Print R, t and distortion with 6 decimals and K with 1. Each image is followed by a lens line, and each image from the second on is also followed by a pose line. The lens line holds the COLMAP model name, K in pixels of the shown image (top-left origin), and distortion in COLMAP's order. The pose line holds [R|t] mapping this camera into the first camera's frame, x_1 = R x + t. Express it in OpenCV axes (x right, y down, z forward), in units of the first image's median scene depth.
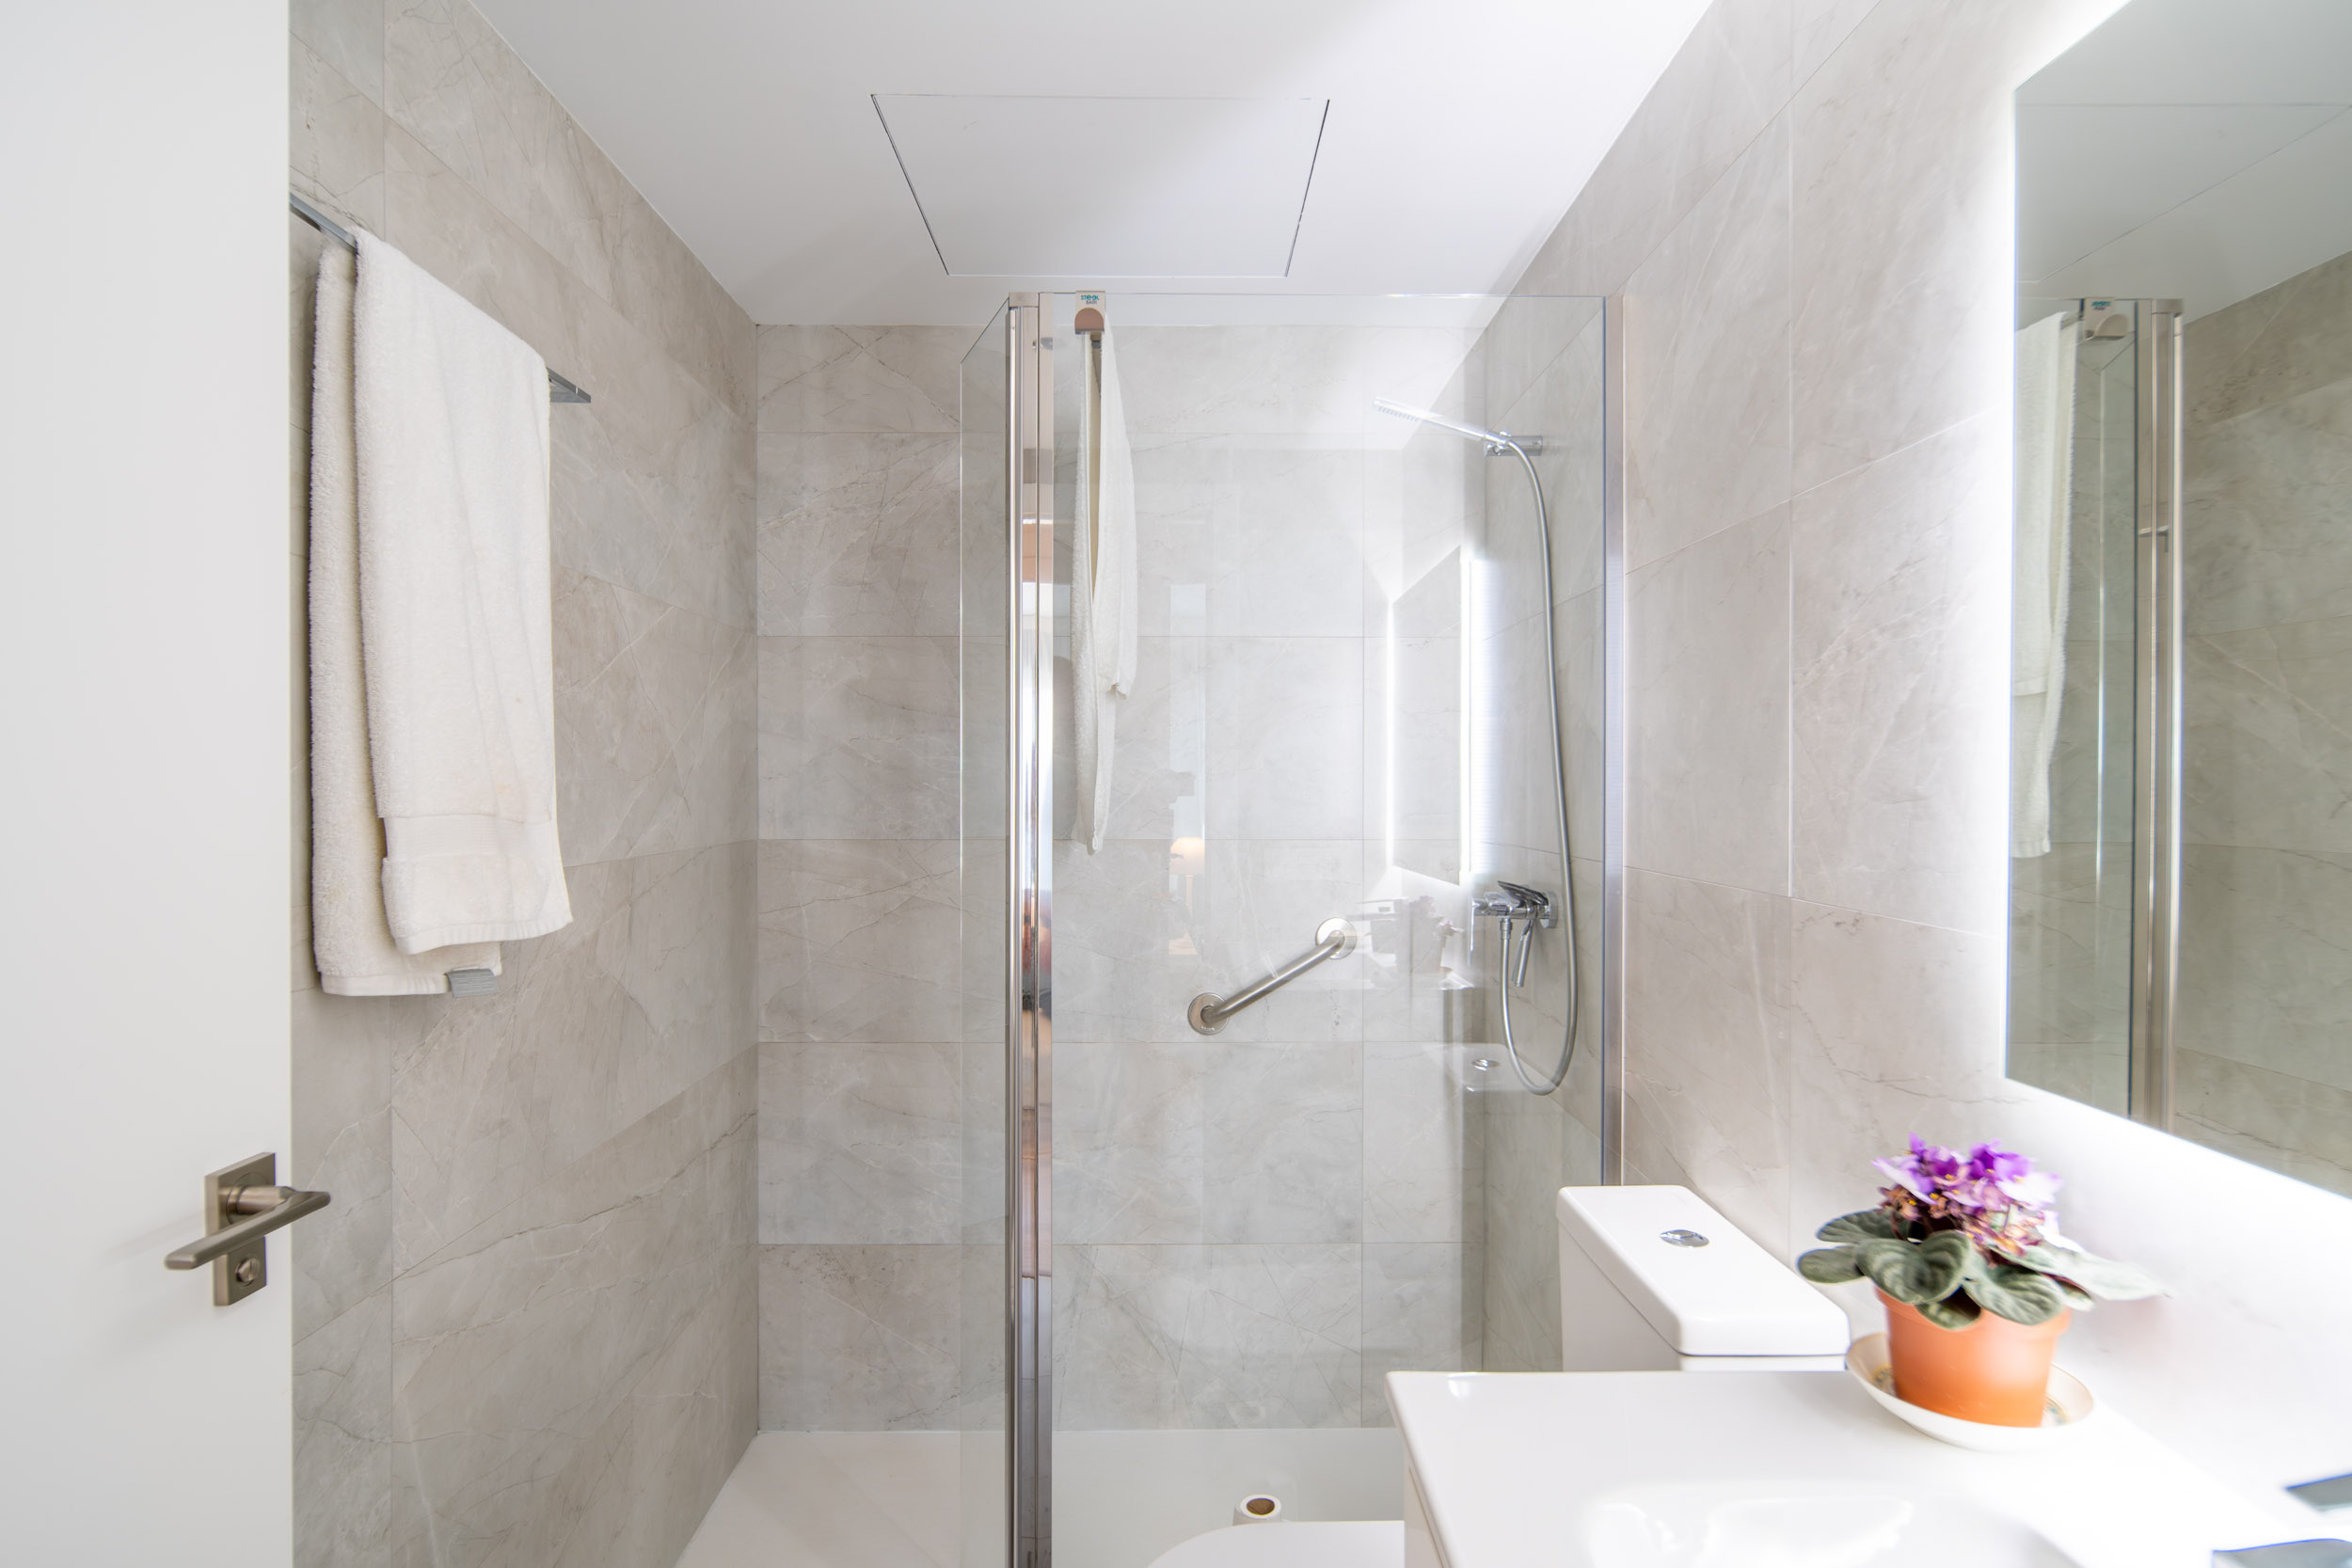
lens RADIAL K [[1282.4, 0, 1175.8], [0, 1282.4, 790.9], [0, 0, 1]] dist [0.000239, 0.002622]
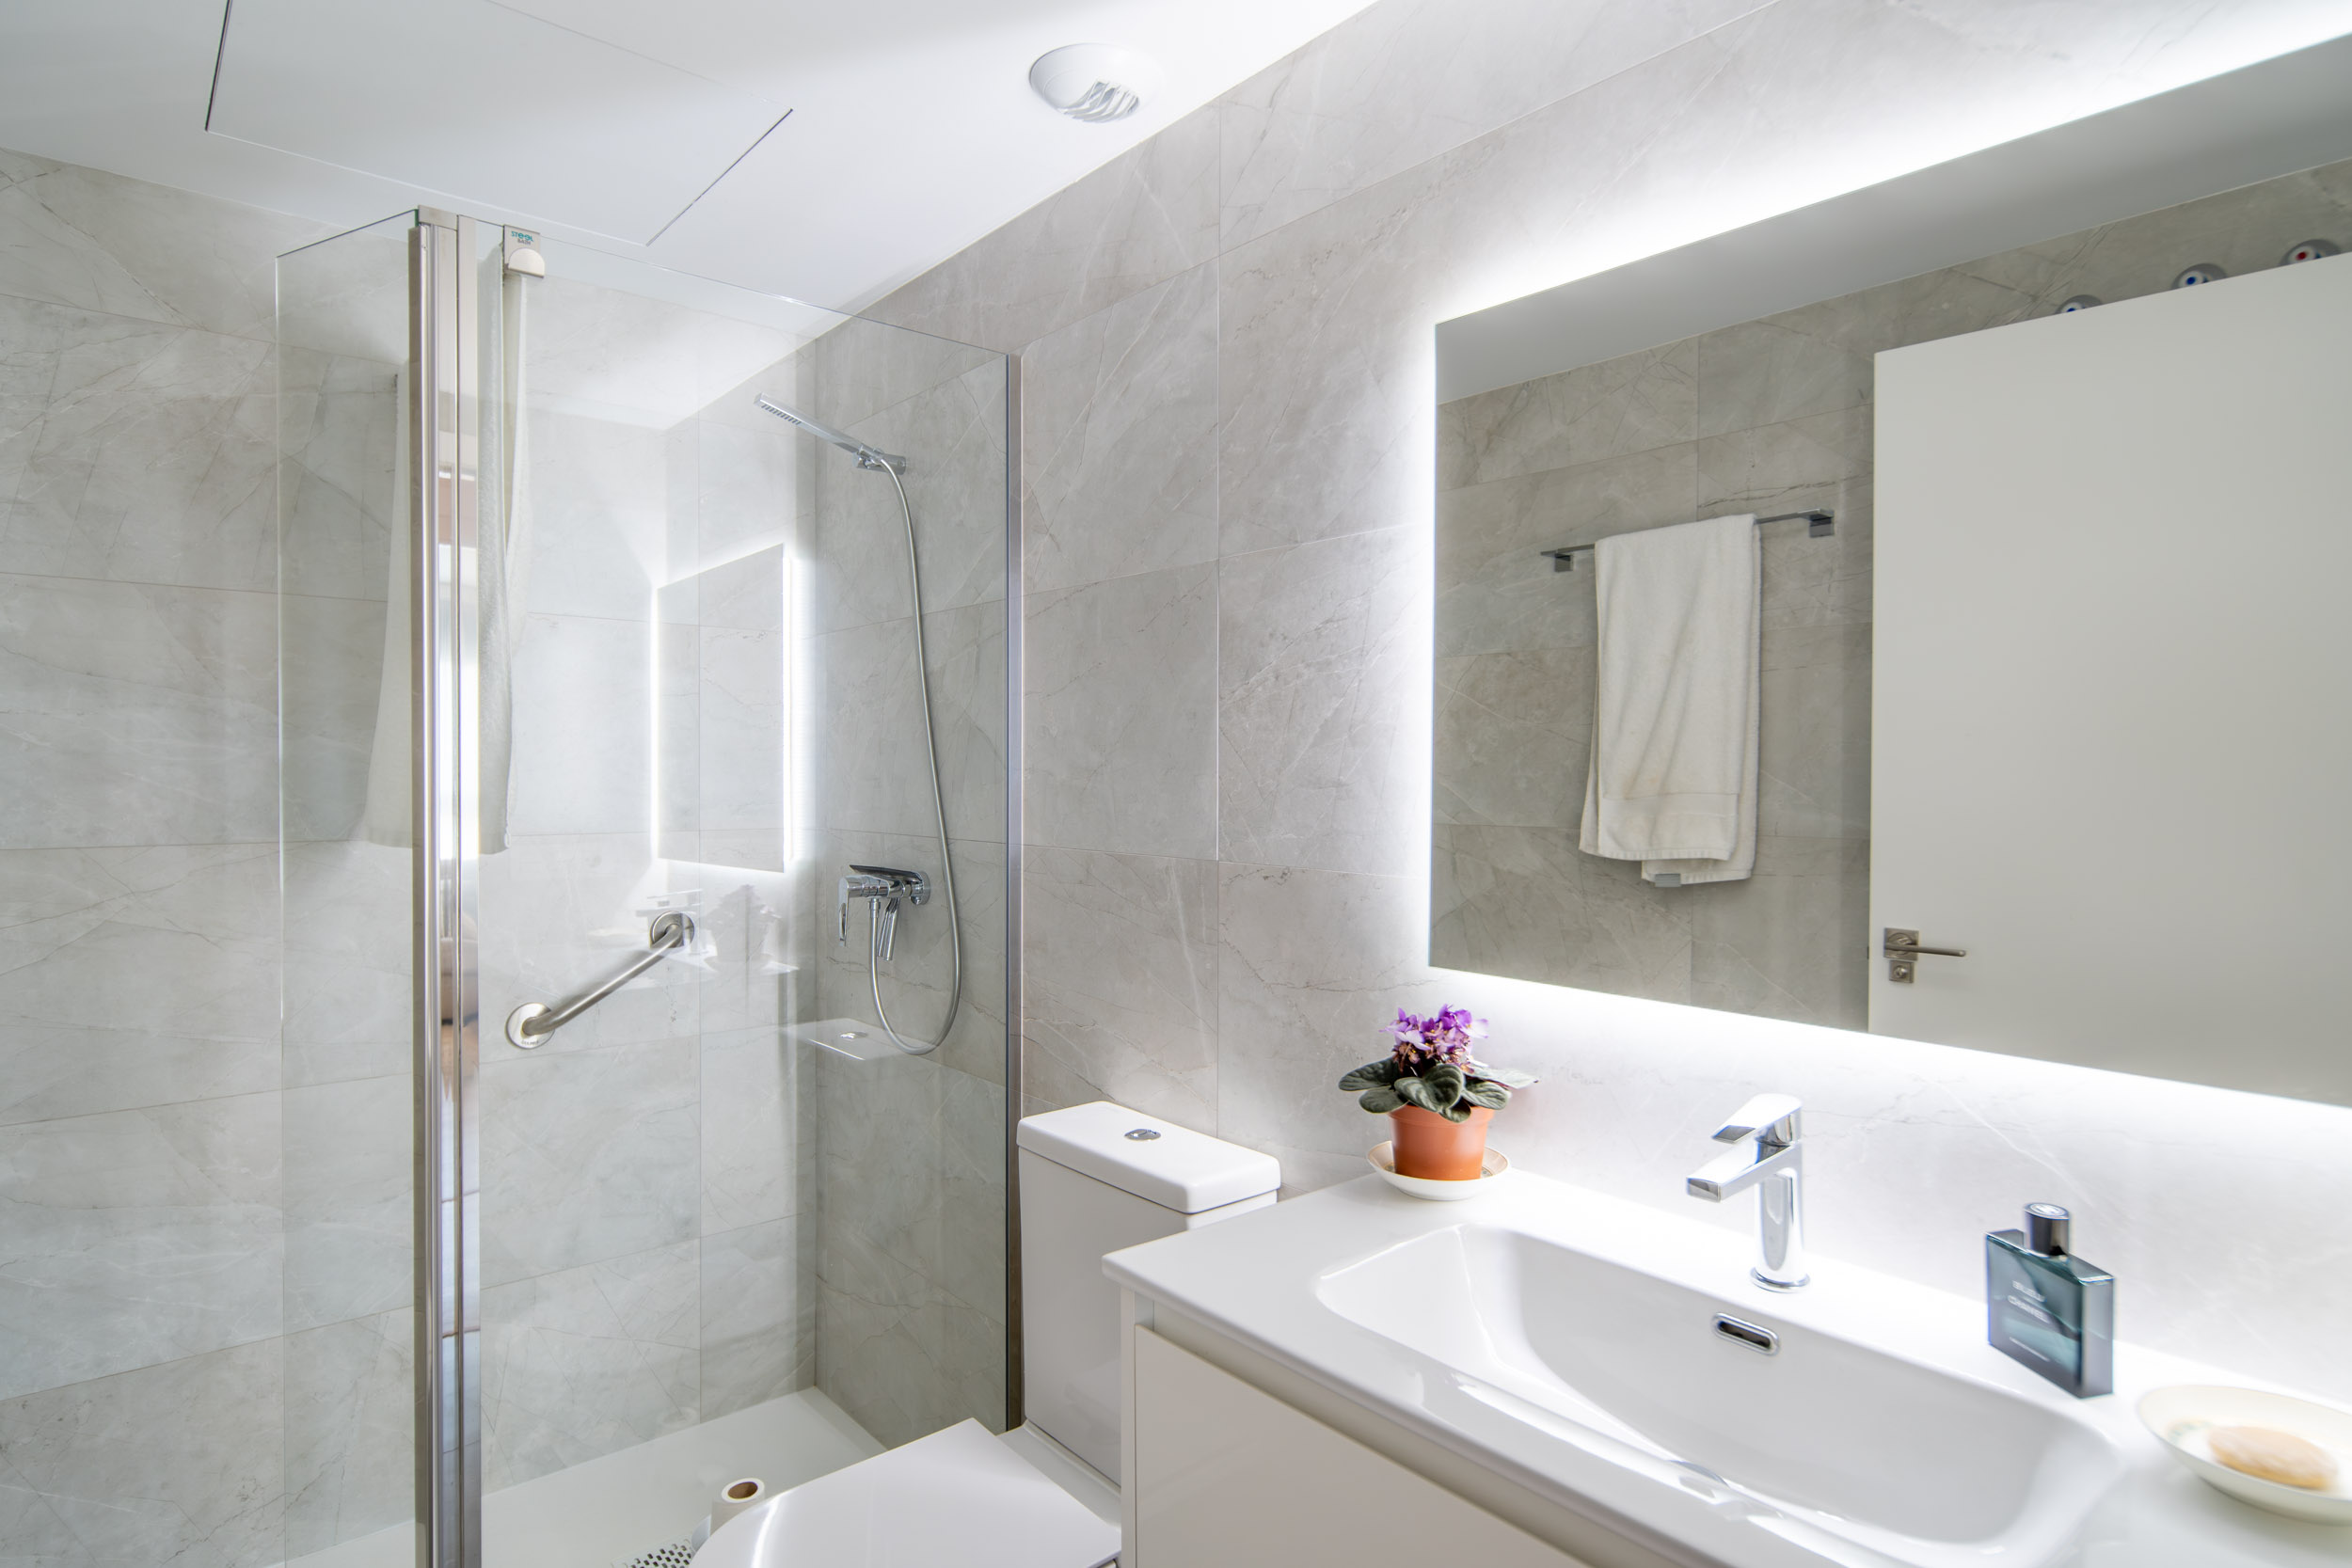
lens RADIAL K [[1282.4, 0, 1175.8], [0, 1282.4, 790.9], [0, 0, 1]] dist [0.000239, 0.002622]
pose [[0.770052, -0.008497, 0.637924, -0.290313], [0.002988, 0.999948, 0.009712, -0.001339], [-0.637974, -0.005573, 0.770038, 0.007364]]
